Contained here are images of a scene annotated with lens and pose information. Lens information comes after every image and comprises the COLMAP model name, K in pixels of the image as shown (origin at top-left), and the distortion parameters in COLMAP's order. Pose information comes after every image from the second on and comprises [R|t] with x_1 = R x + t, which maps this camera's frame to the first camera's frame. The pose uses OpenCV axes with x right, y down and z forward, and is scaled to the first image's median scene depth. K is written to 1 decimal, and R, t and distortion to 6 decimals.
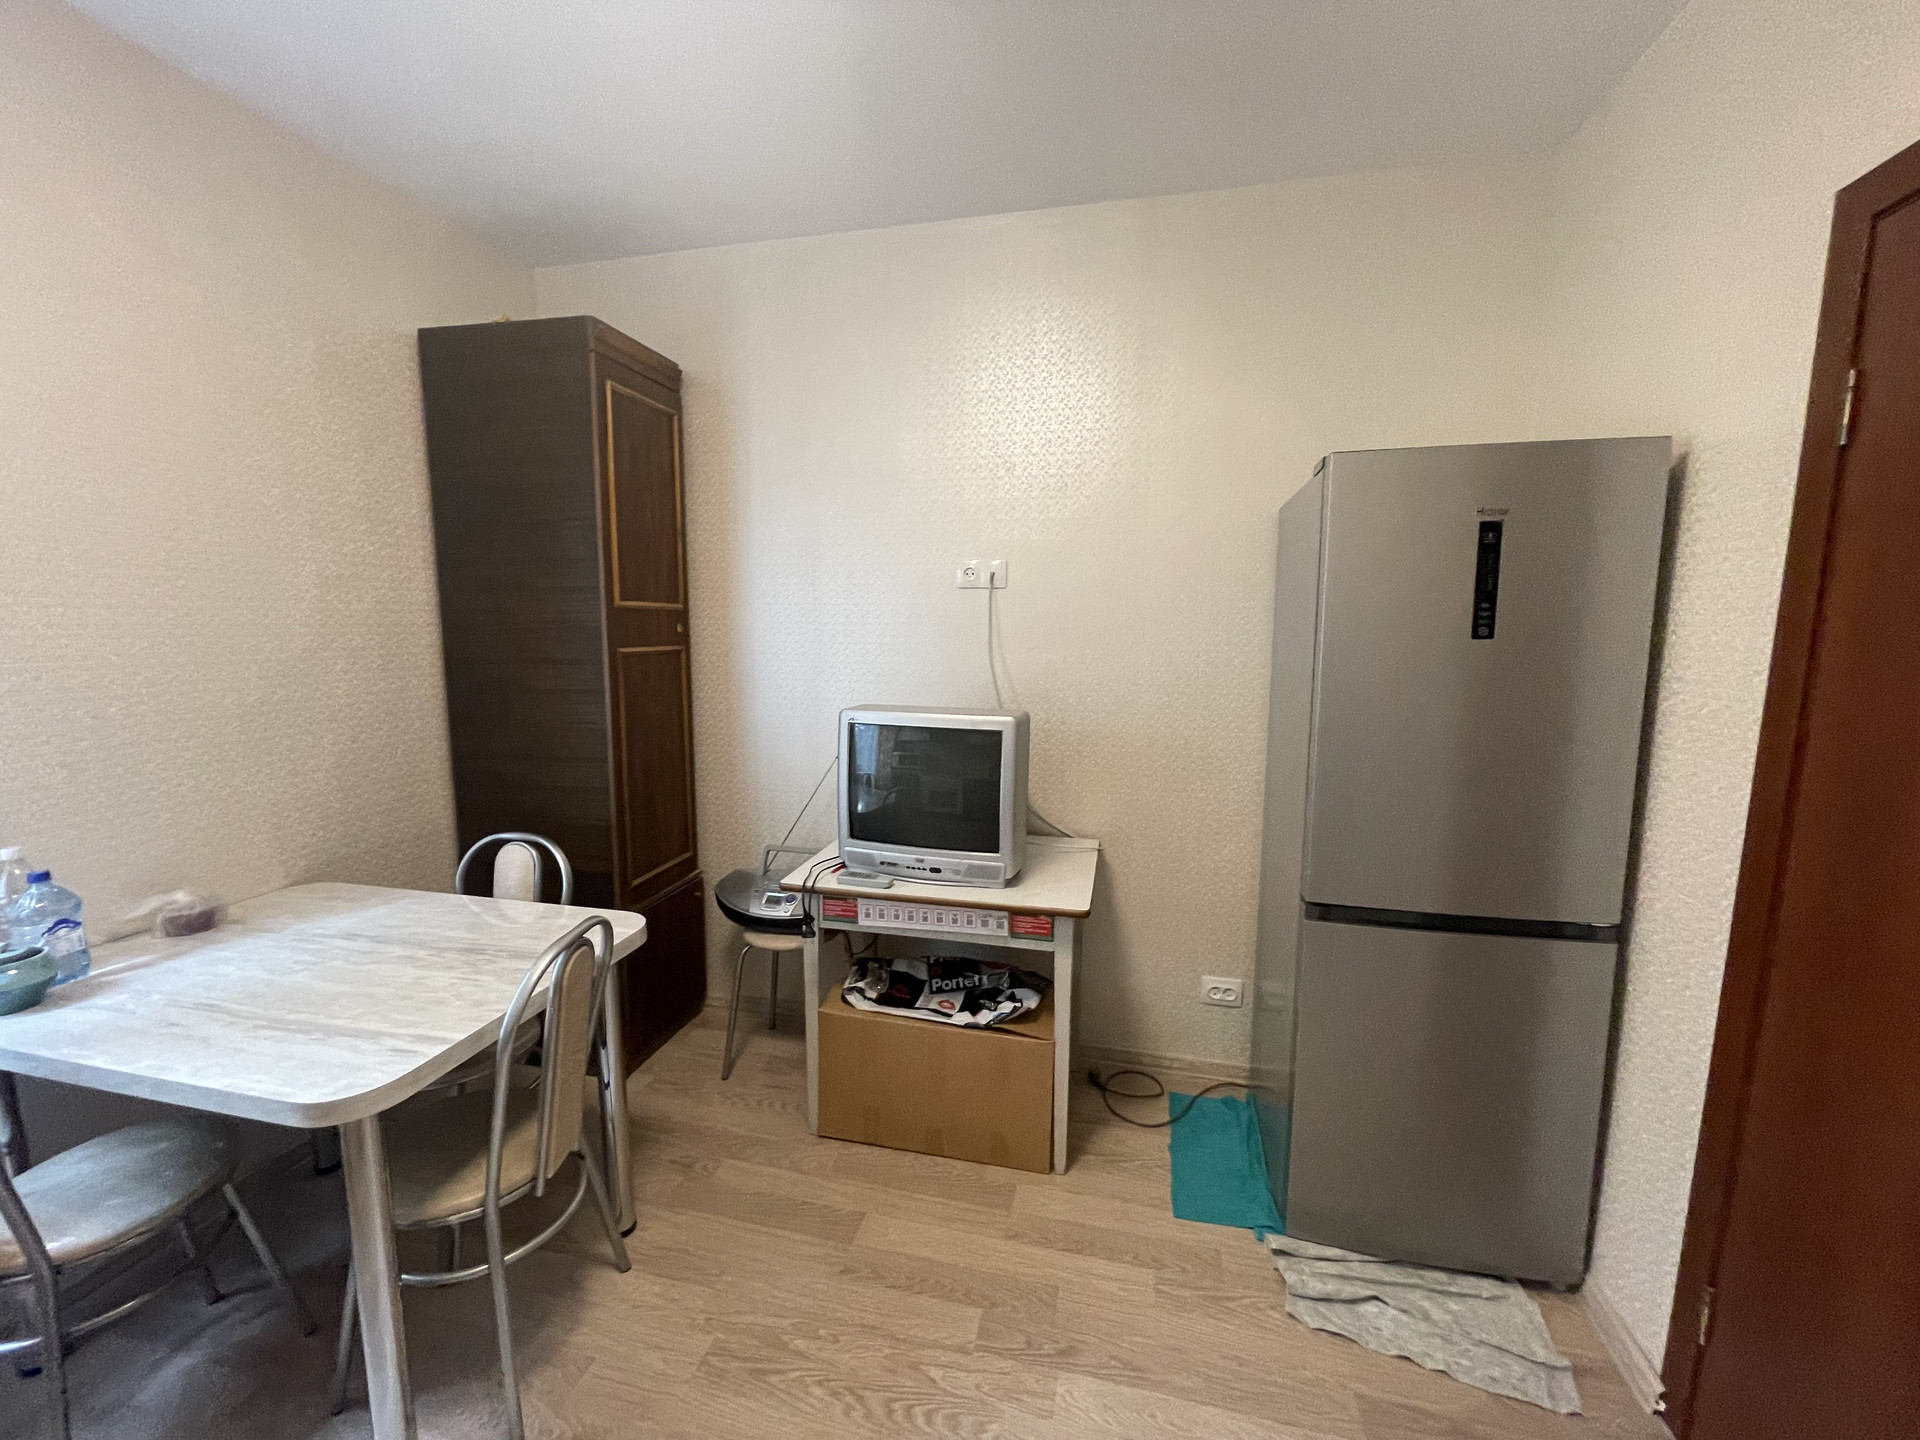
lens RADIAL K [[777.8, 0, 960.2], [0, 777.8, 715.0], [0, 0, 1]] dist [-0.003076, 0.001499]
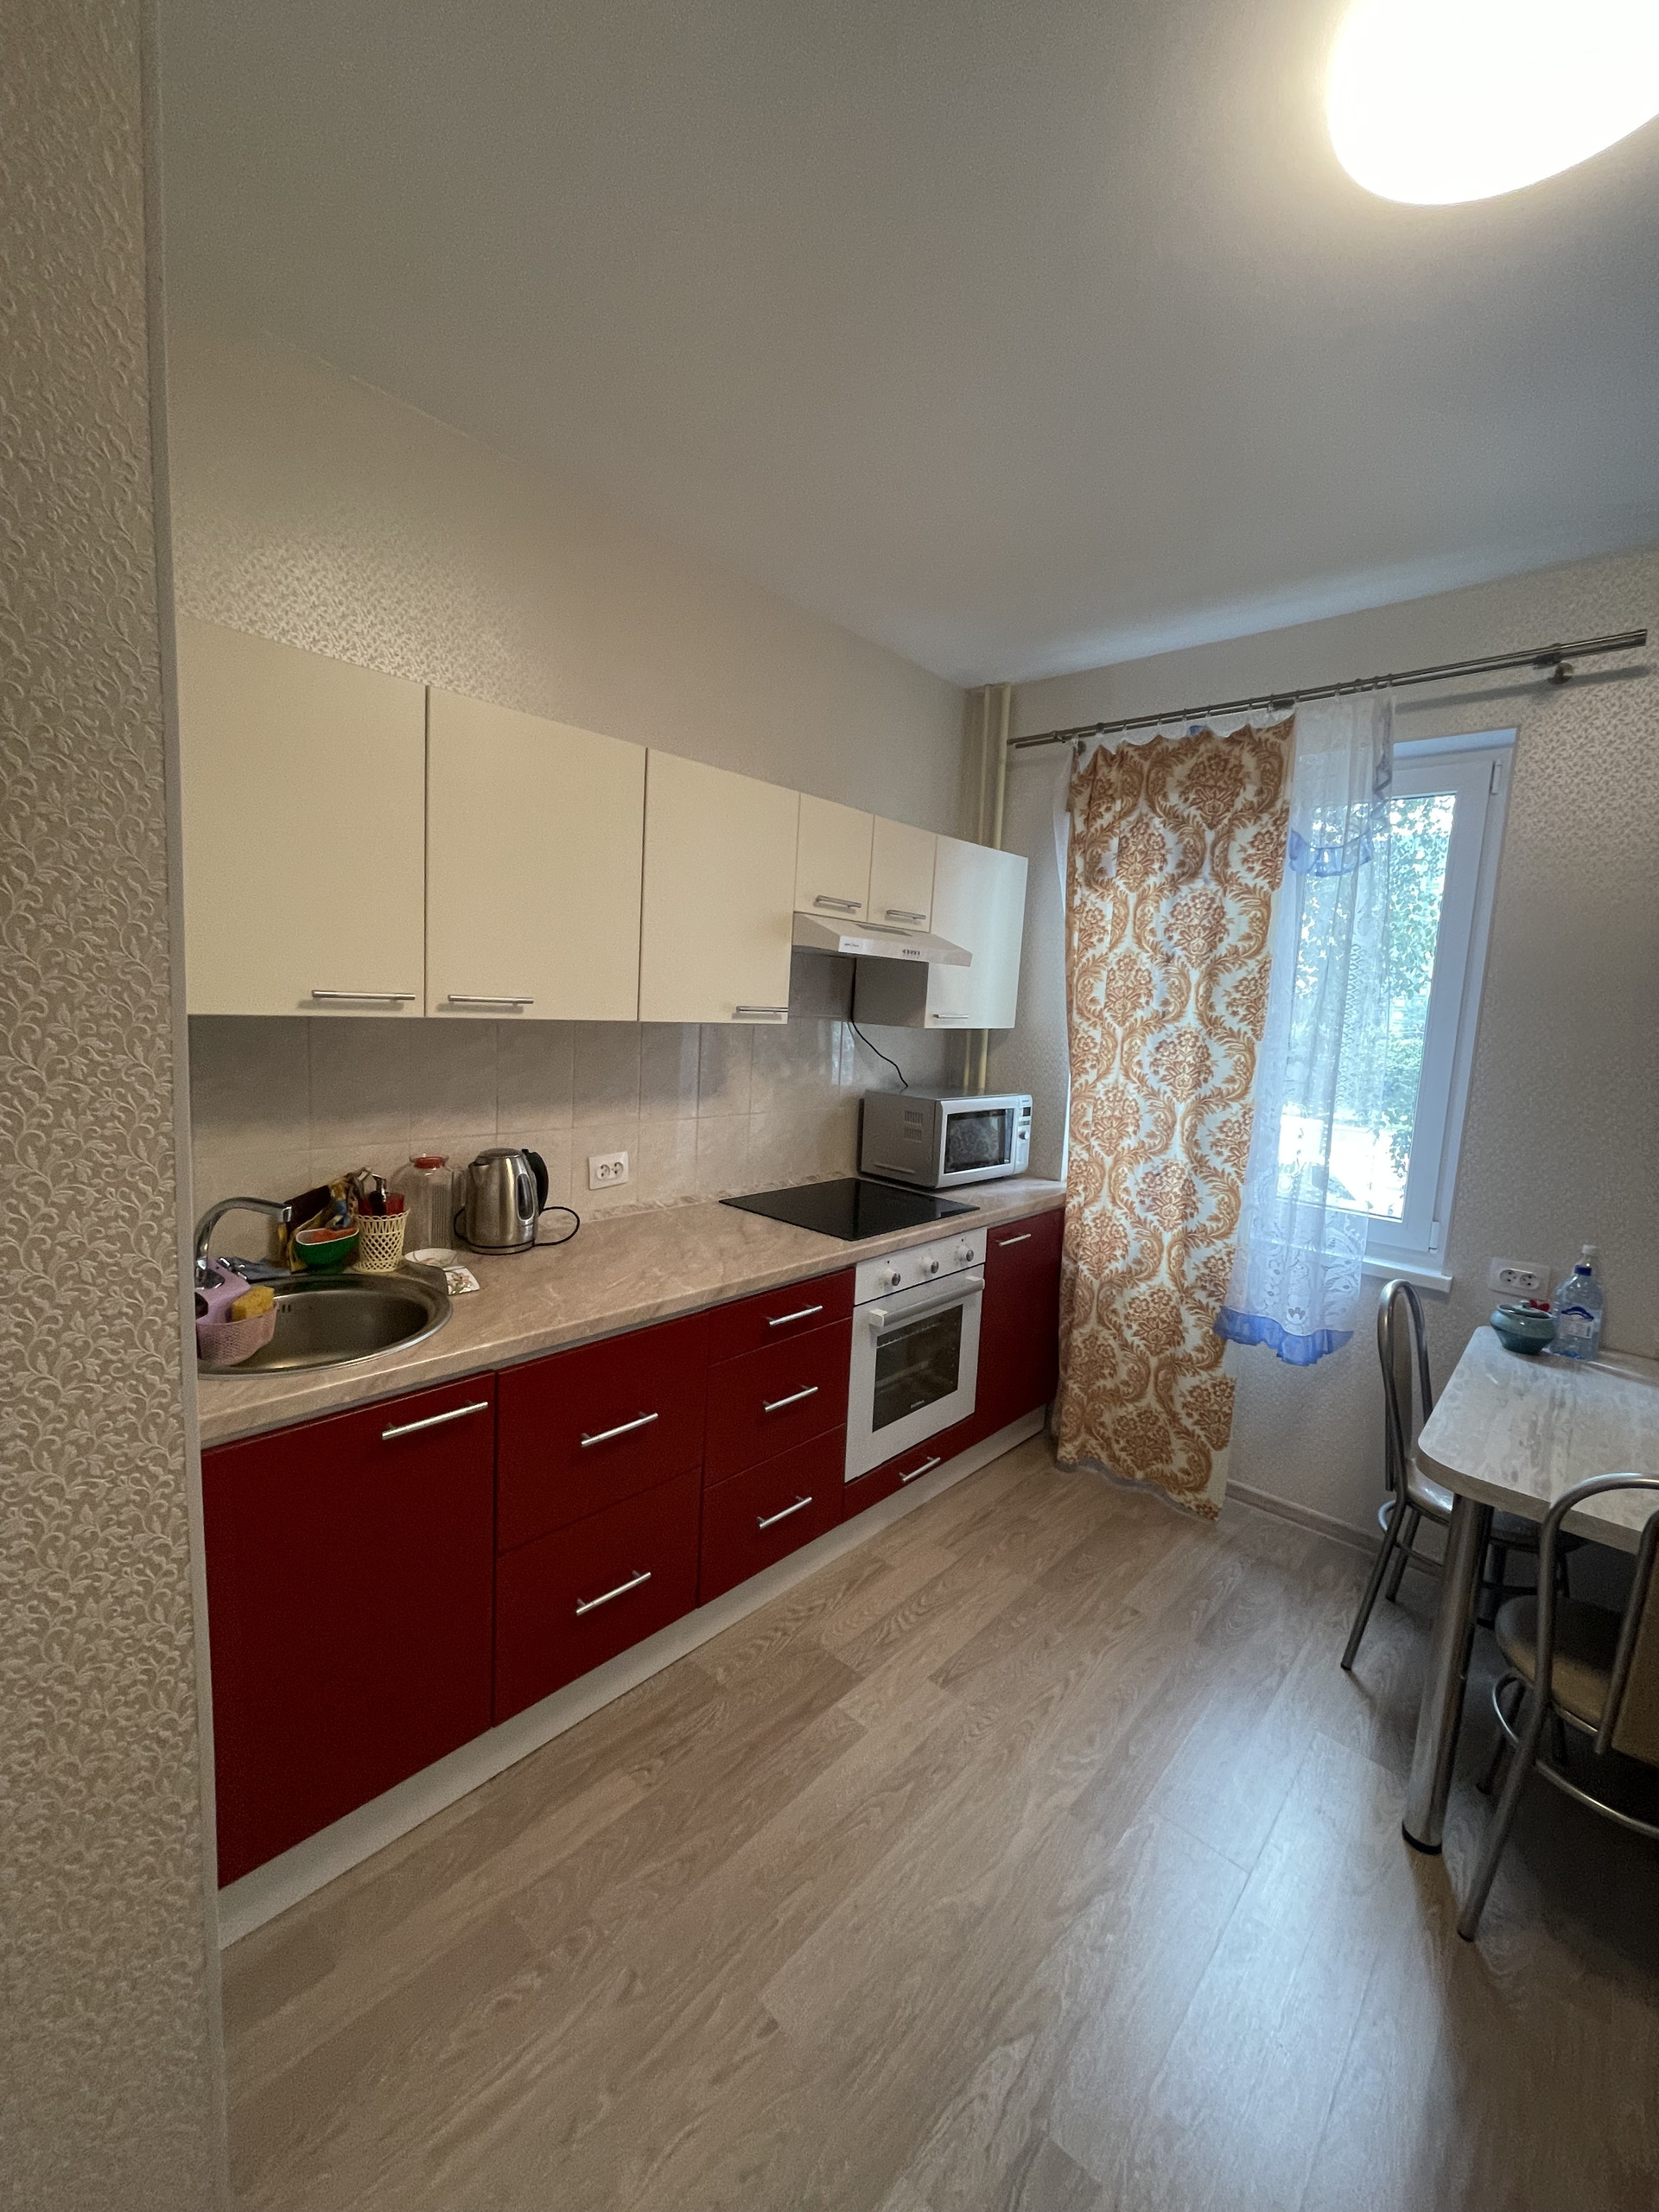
lens RADIAL K [[896.1, 0, 824.7], [0, 896.1, 1101.0], [0, 0, 1]] dist [-0.003076, 0.001499]
pose [[-0.479836, 0.070423, -0.874528, 0.683694], [-0.169800, 0.970474, 0.171315, -0.102515], [0.860770, 0.230698, -0.453710, 0.550007]]
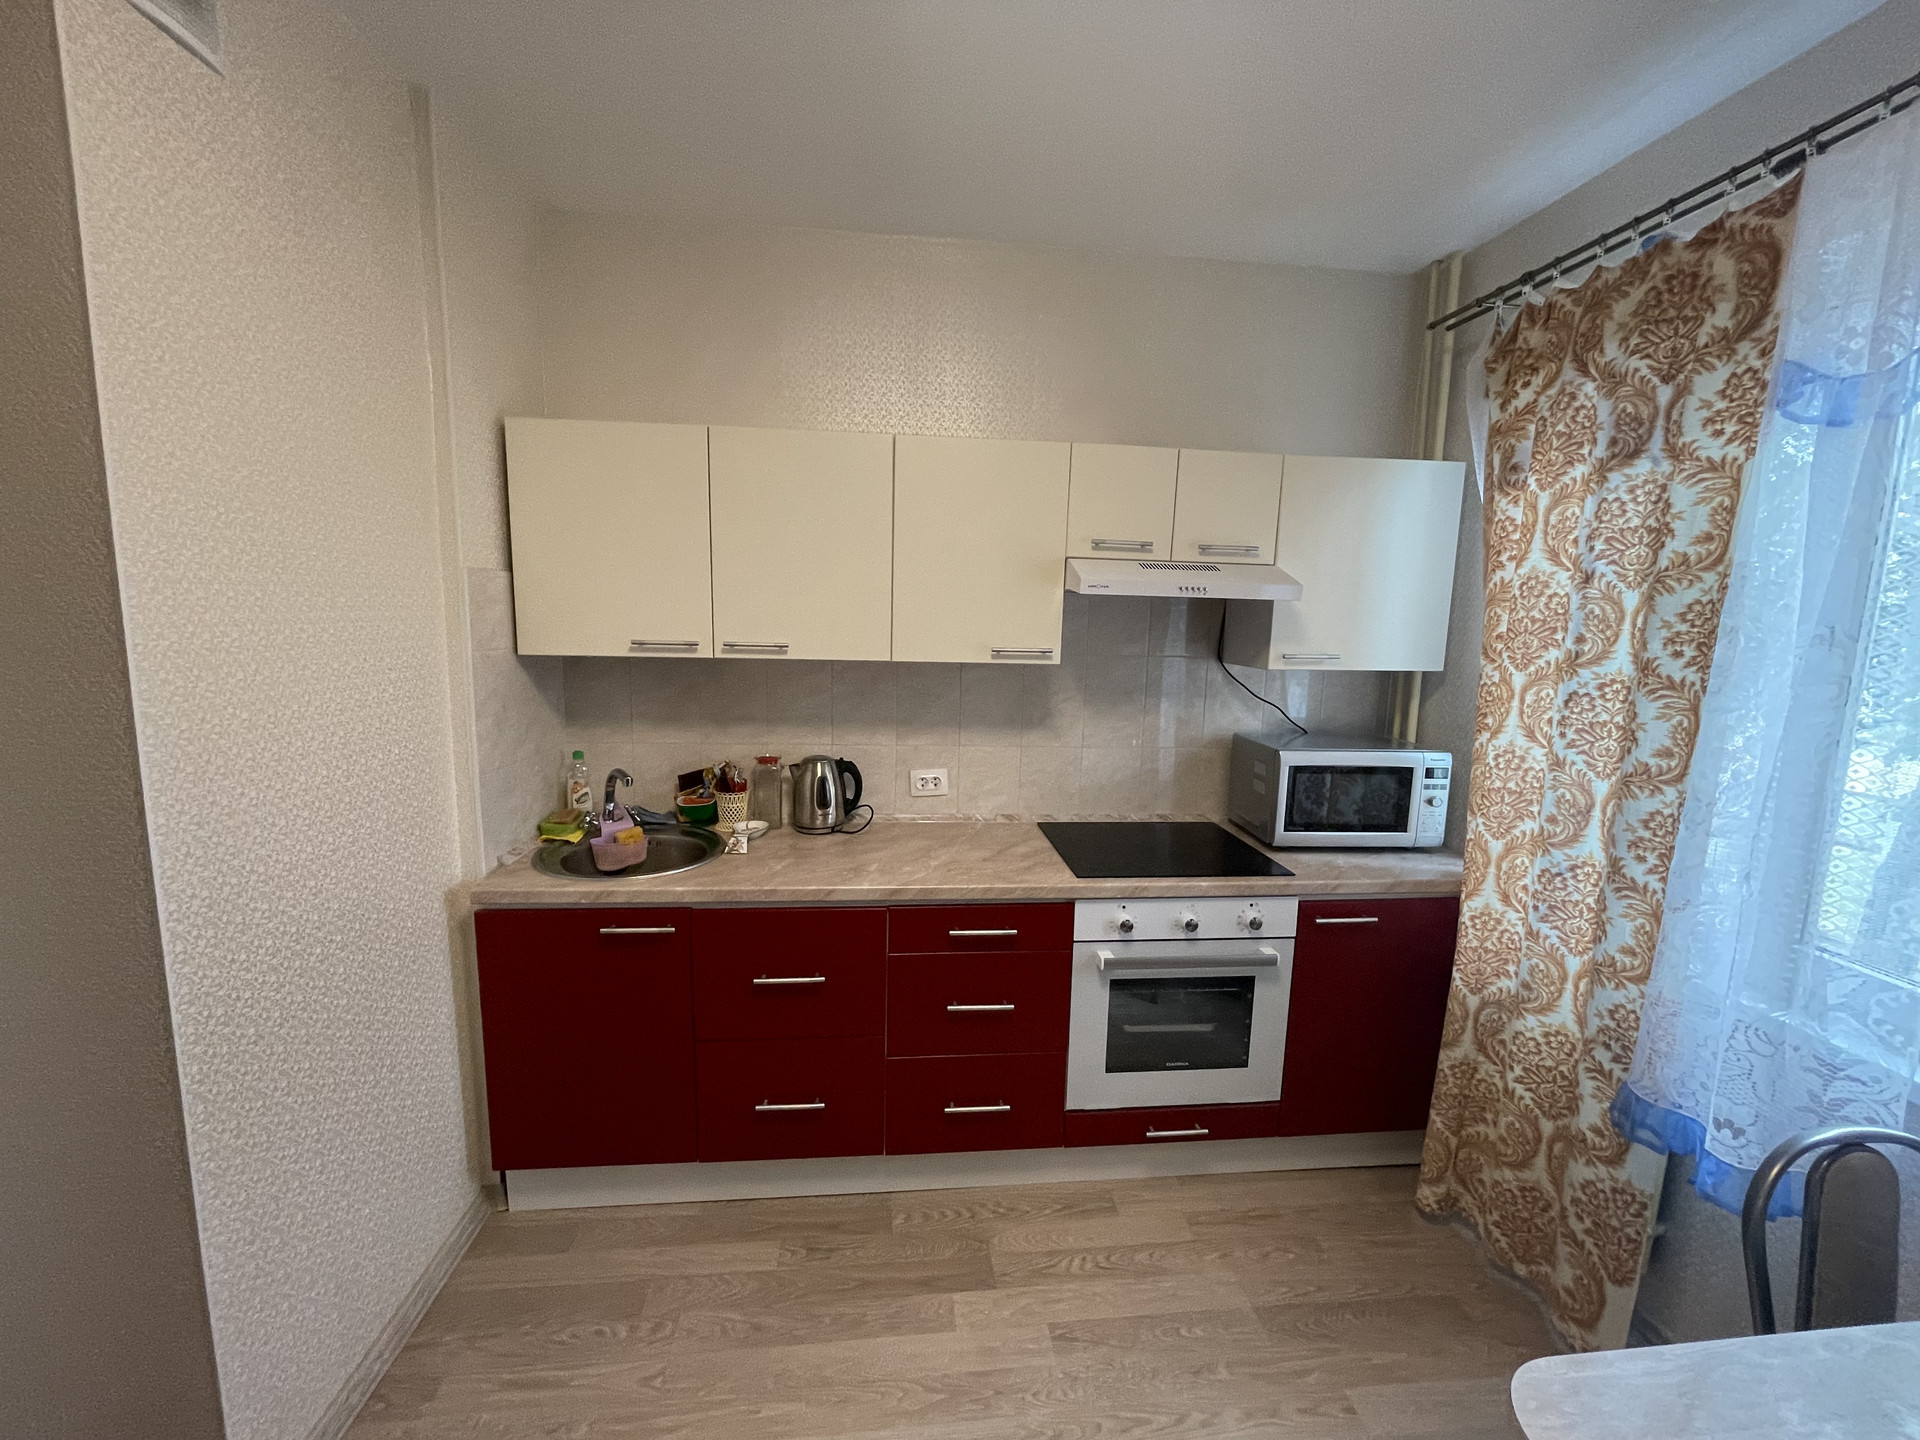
lens RADIAL K [[777.8, 0, 954.0], [0, 777.8, 727.3], [0, 0, 1]] dist [-0.003076, 0.001499]
pose [[-0.940664, 0.020014, -0.338750, -0.037124], [-0.074753, 0.961515, 0.264387, -0.215236], [0.331004, 0.274022, -0.902966, 1.056579]]
